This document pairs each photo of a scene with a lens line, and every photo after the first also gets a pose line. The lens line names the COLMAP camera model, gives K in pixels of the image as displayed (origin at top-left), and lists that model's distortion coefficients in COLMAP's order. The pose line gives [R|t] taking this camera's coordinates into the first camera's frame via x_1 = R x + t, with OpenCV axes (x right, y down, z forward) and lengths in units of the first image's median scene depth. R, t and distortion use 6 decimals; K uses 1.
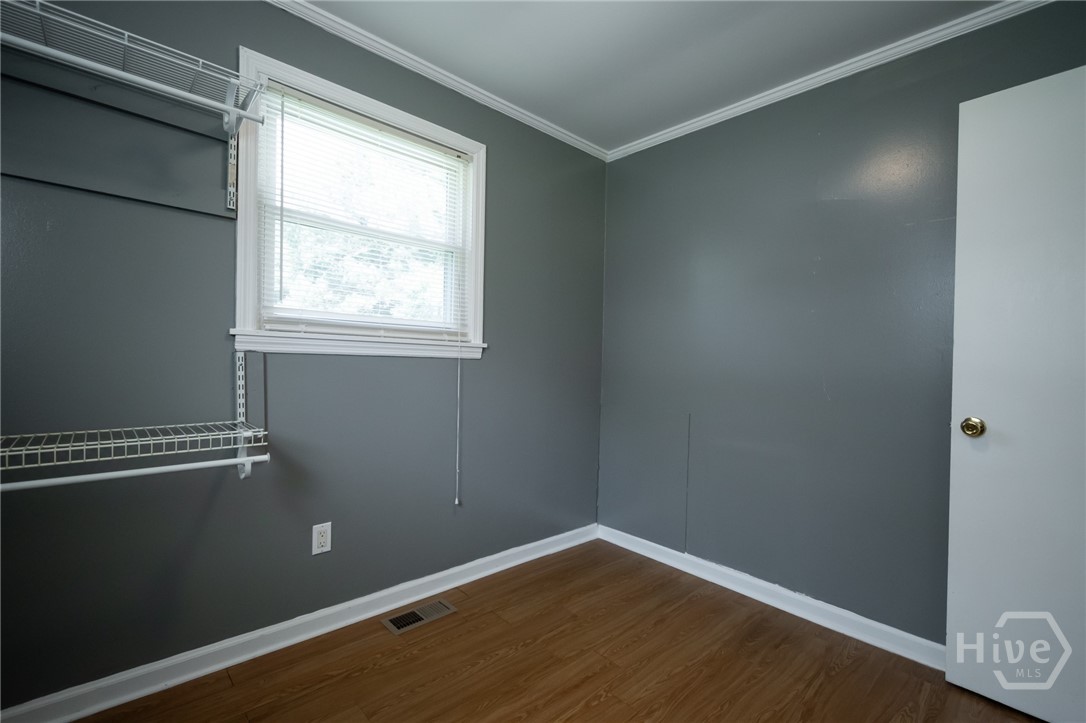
lens RADIAL K [[477.9, 0, 541.1], [0, 477.9, 359.7], [0, 0, 1]] dist [0.003677, -0.002181]
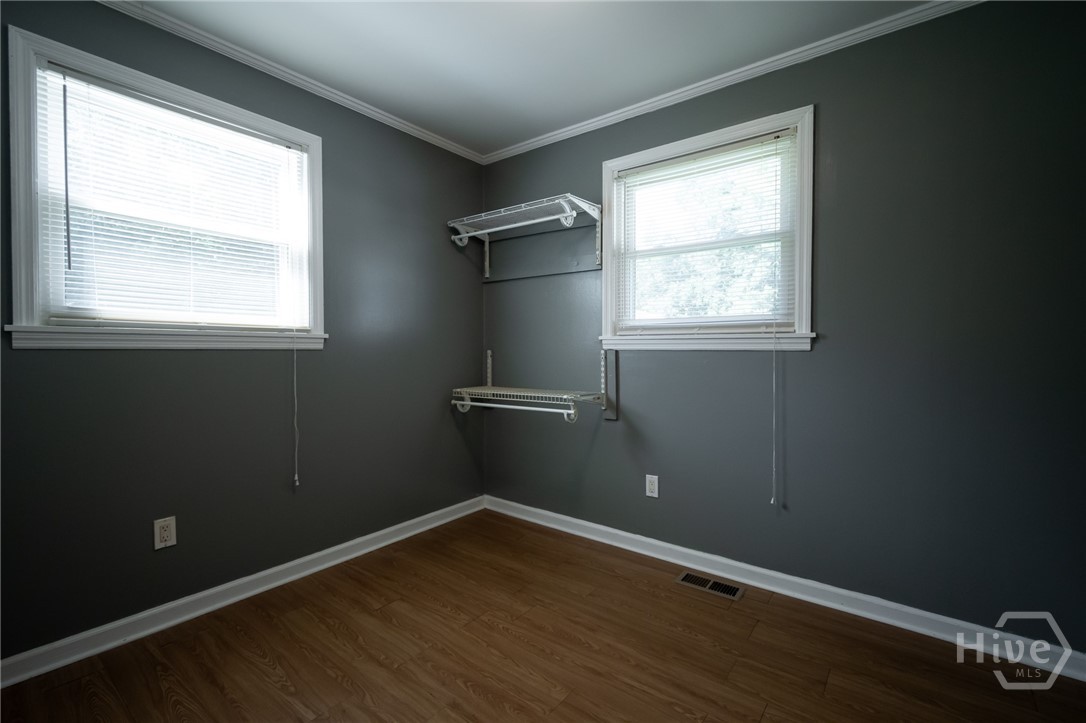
lens RADIAL K [[477.9, 0, 551.9], [0, 477.9, 361.5], [0, 0, 1]] dist [0.003677, -0.002181]
pose [[0.172559, -0.009462, -0.984954, 0.664766], [0.000844, 0.999955, -0.009458, 0.026497], [0.984999, 0.000801, 0.172559, 0.390518]]
